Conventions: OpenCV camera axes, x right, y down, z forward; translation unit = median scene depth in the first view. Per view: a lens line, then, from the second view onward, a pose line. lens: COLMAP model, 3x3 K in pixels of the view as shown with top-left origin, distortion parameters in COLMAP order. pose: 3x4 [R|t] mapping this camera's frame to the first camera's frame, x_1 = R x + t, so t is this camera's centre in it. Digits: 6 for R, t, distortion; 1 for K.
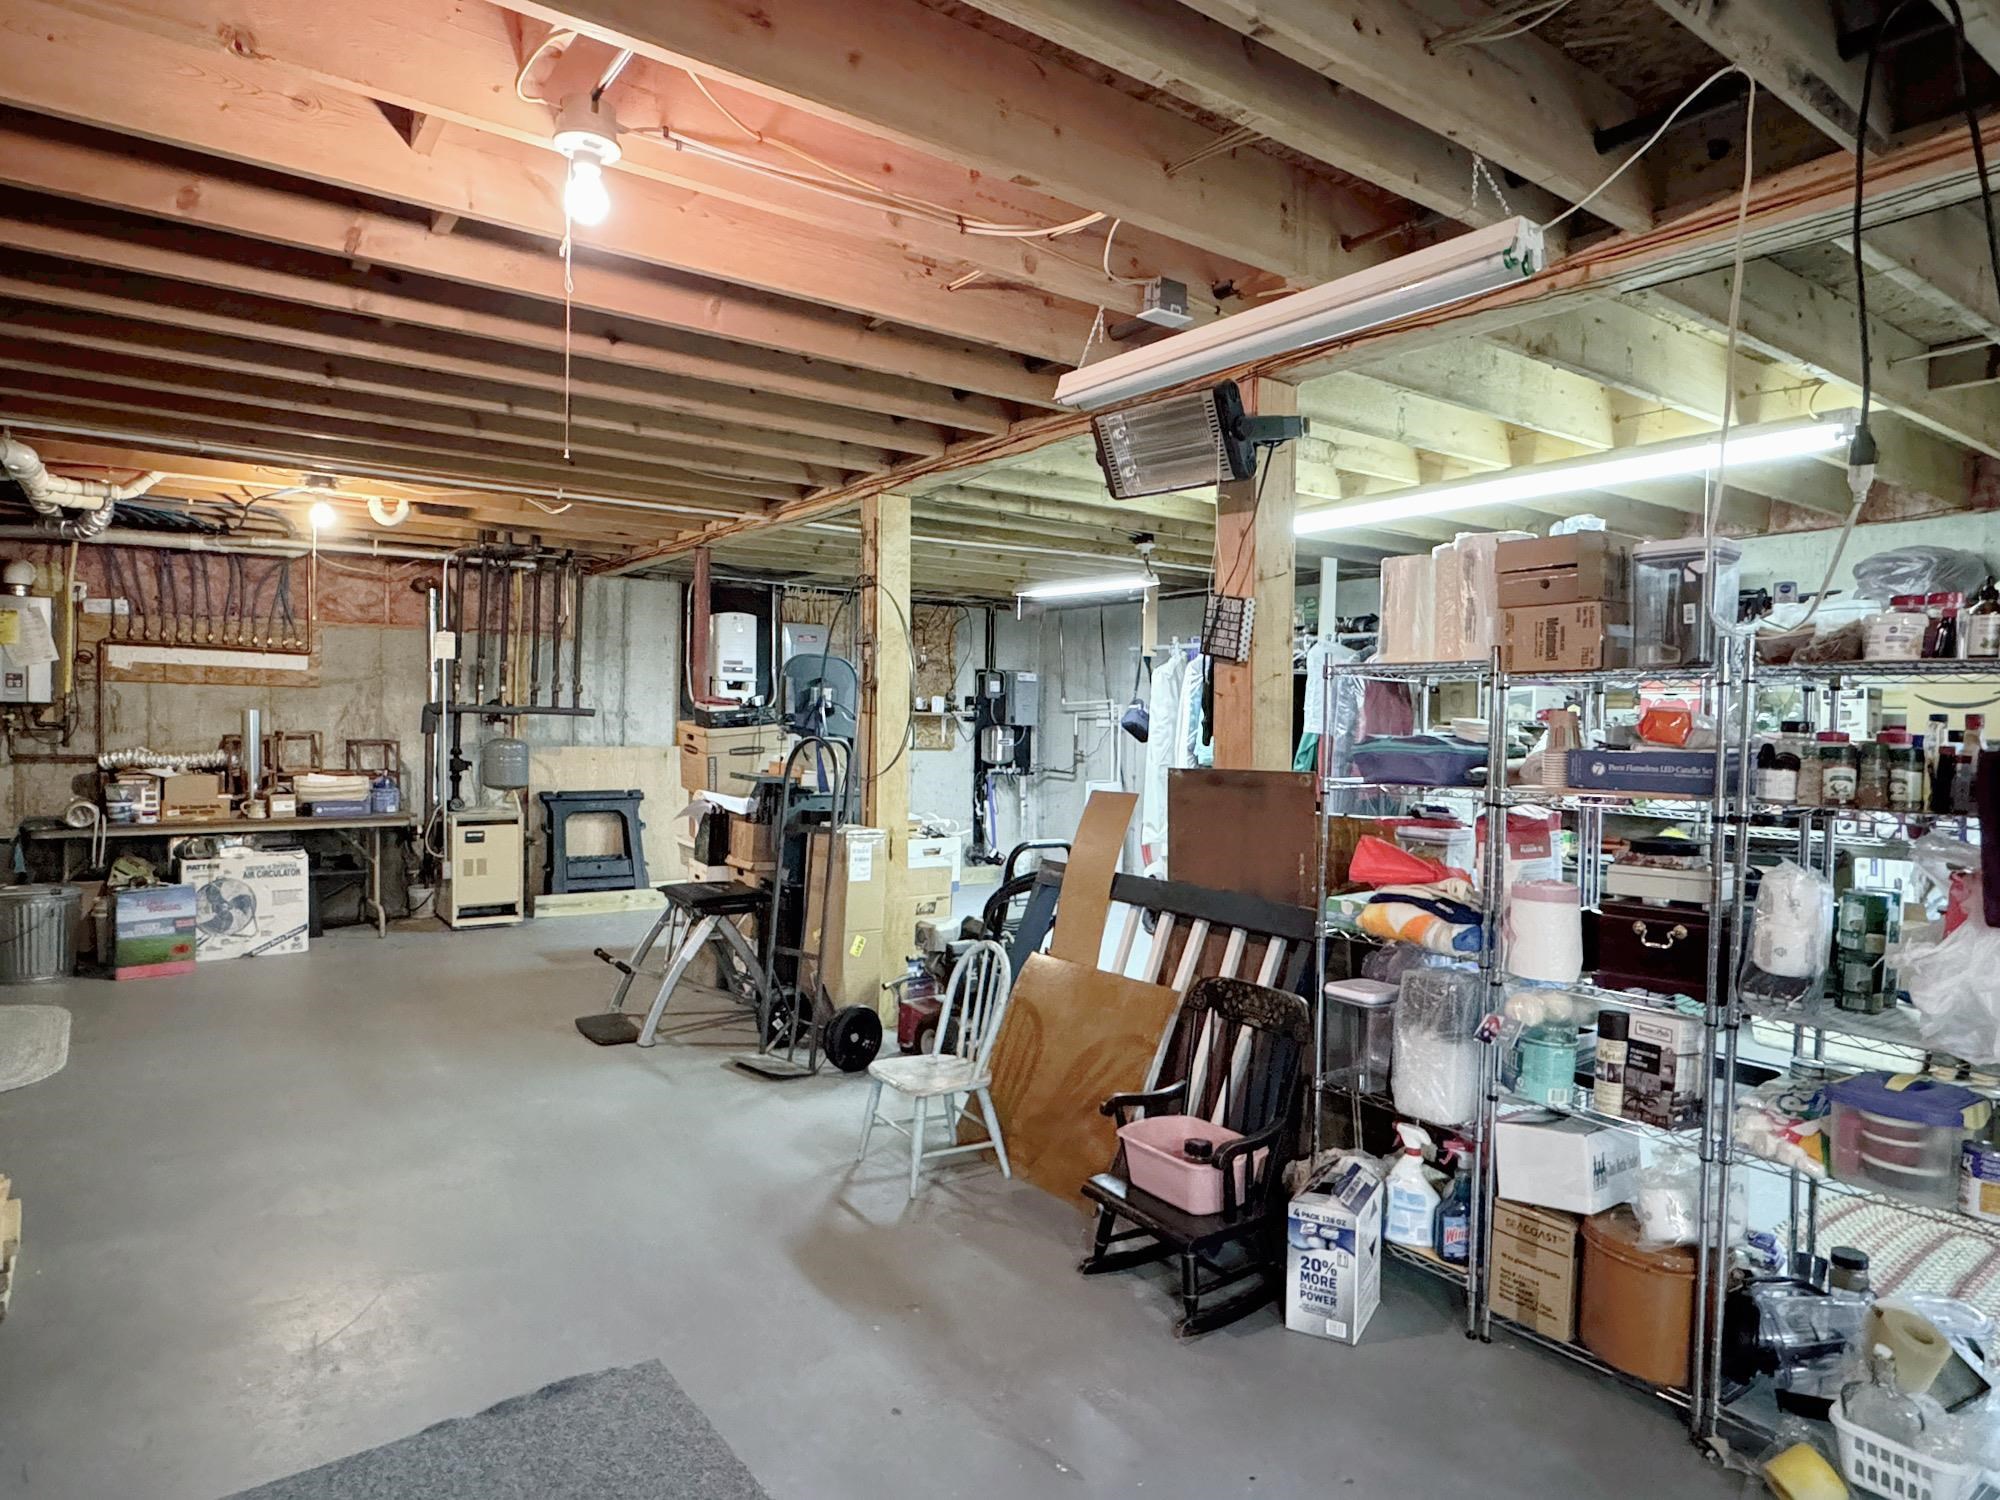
lens RADIAL K [[1190.4, 0, 1003.7], [0, 1190.4, 743.8], [0, 0, 1]] dist [-0.000420, -0.000908]
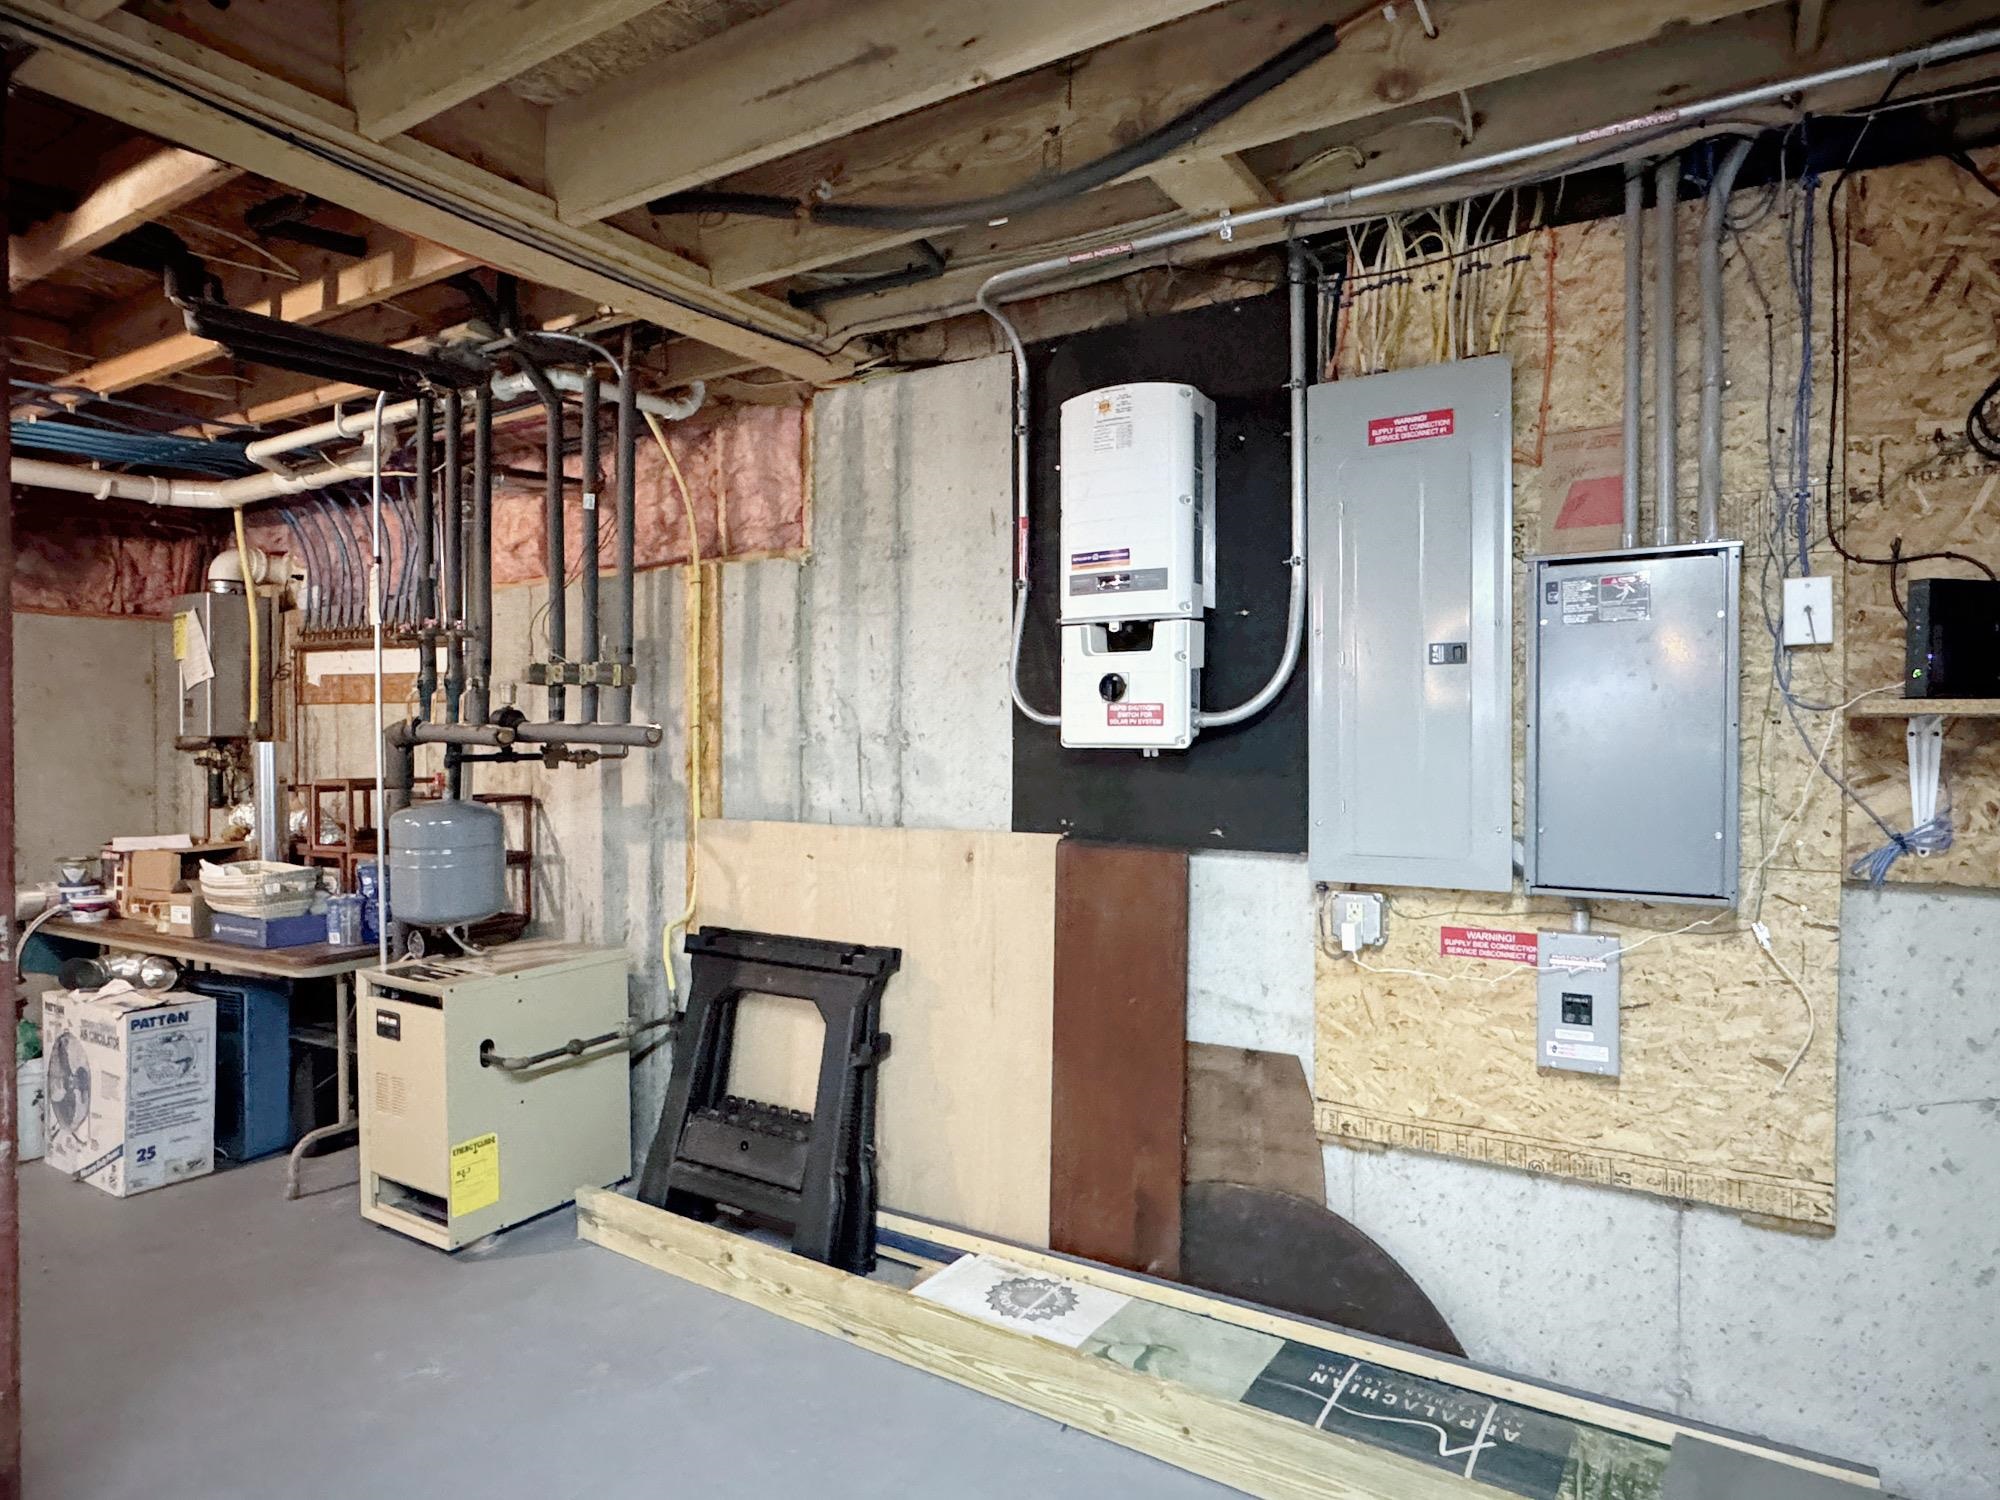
lens RADIAL K [[1190.4, 0, 1004.2], [0, 1190.4, 760.4], [0, 0, 1]] dist [-0.000420, -0.000908]
pose [[0.372055, 0.001870, -0.928209, 0.043820], [-0.011444, 0.999931, -0.002572, -0.019243], [0.928140, 0.011579, 0.372050, 0.970075]]
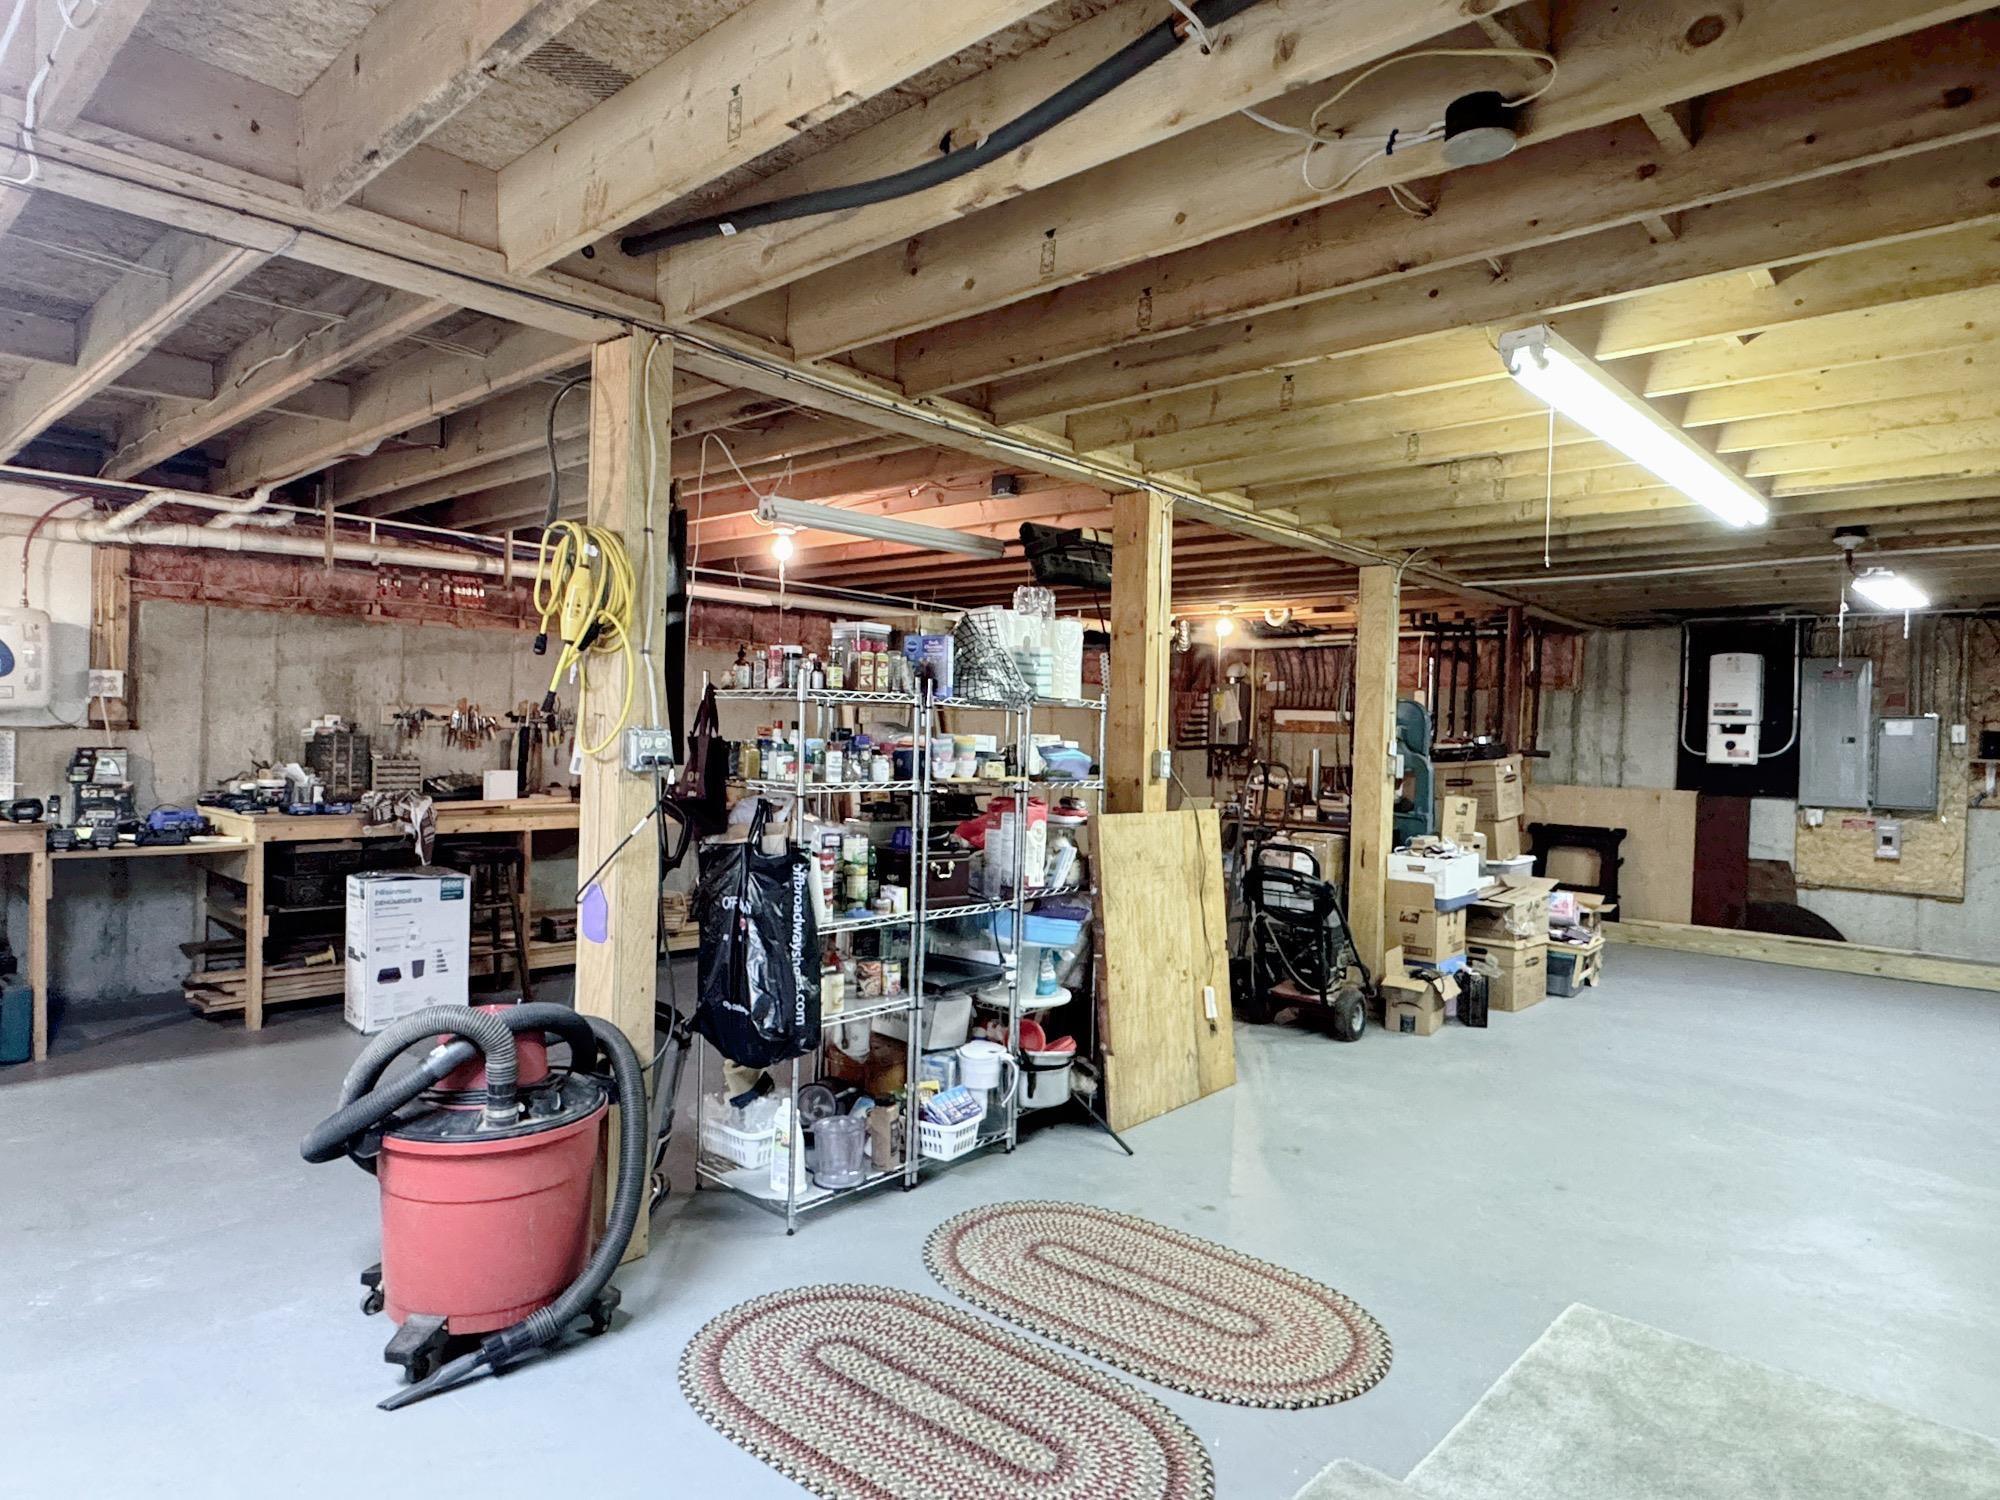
lens RADIAL K [[1190.4, 0, 999.5], [0, 1190.4, 748.1], [0, 0, 1]] dist [-0.000420, -0.000908]
pose [[0.214737, 0.000208, -0.976672, 0.657935], [-0.044771, 0.998951, -0.009631, 0.002159], [0.975645, 0.045795, 0.214521, 0.245145]]
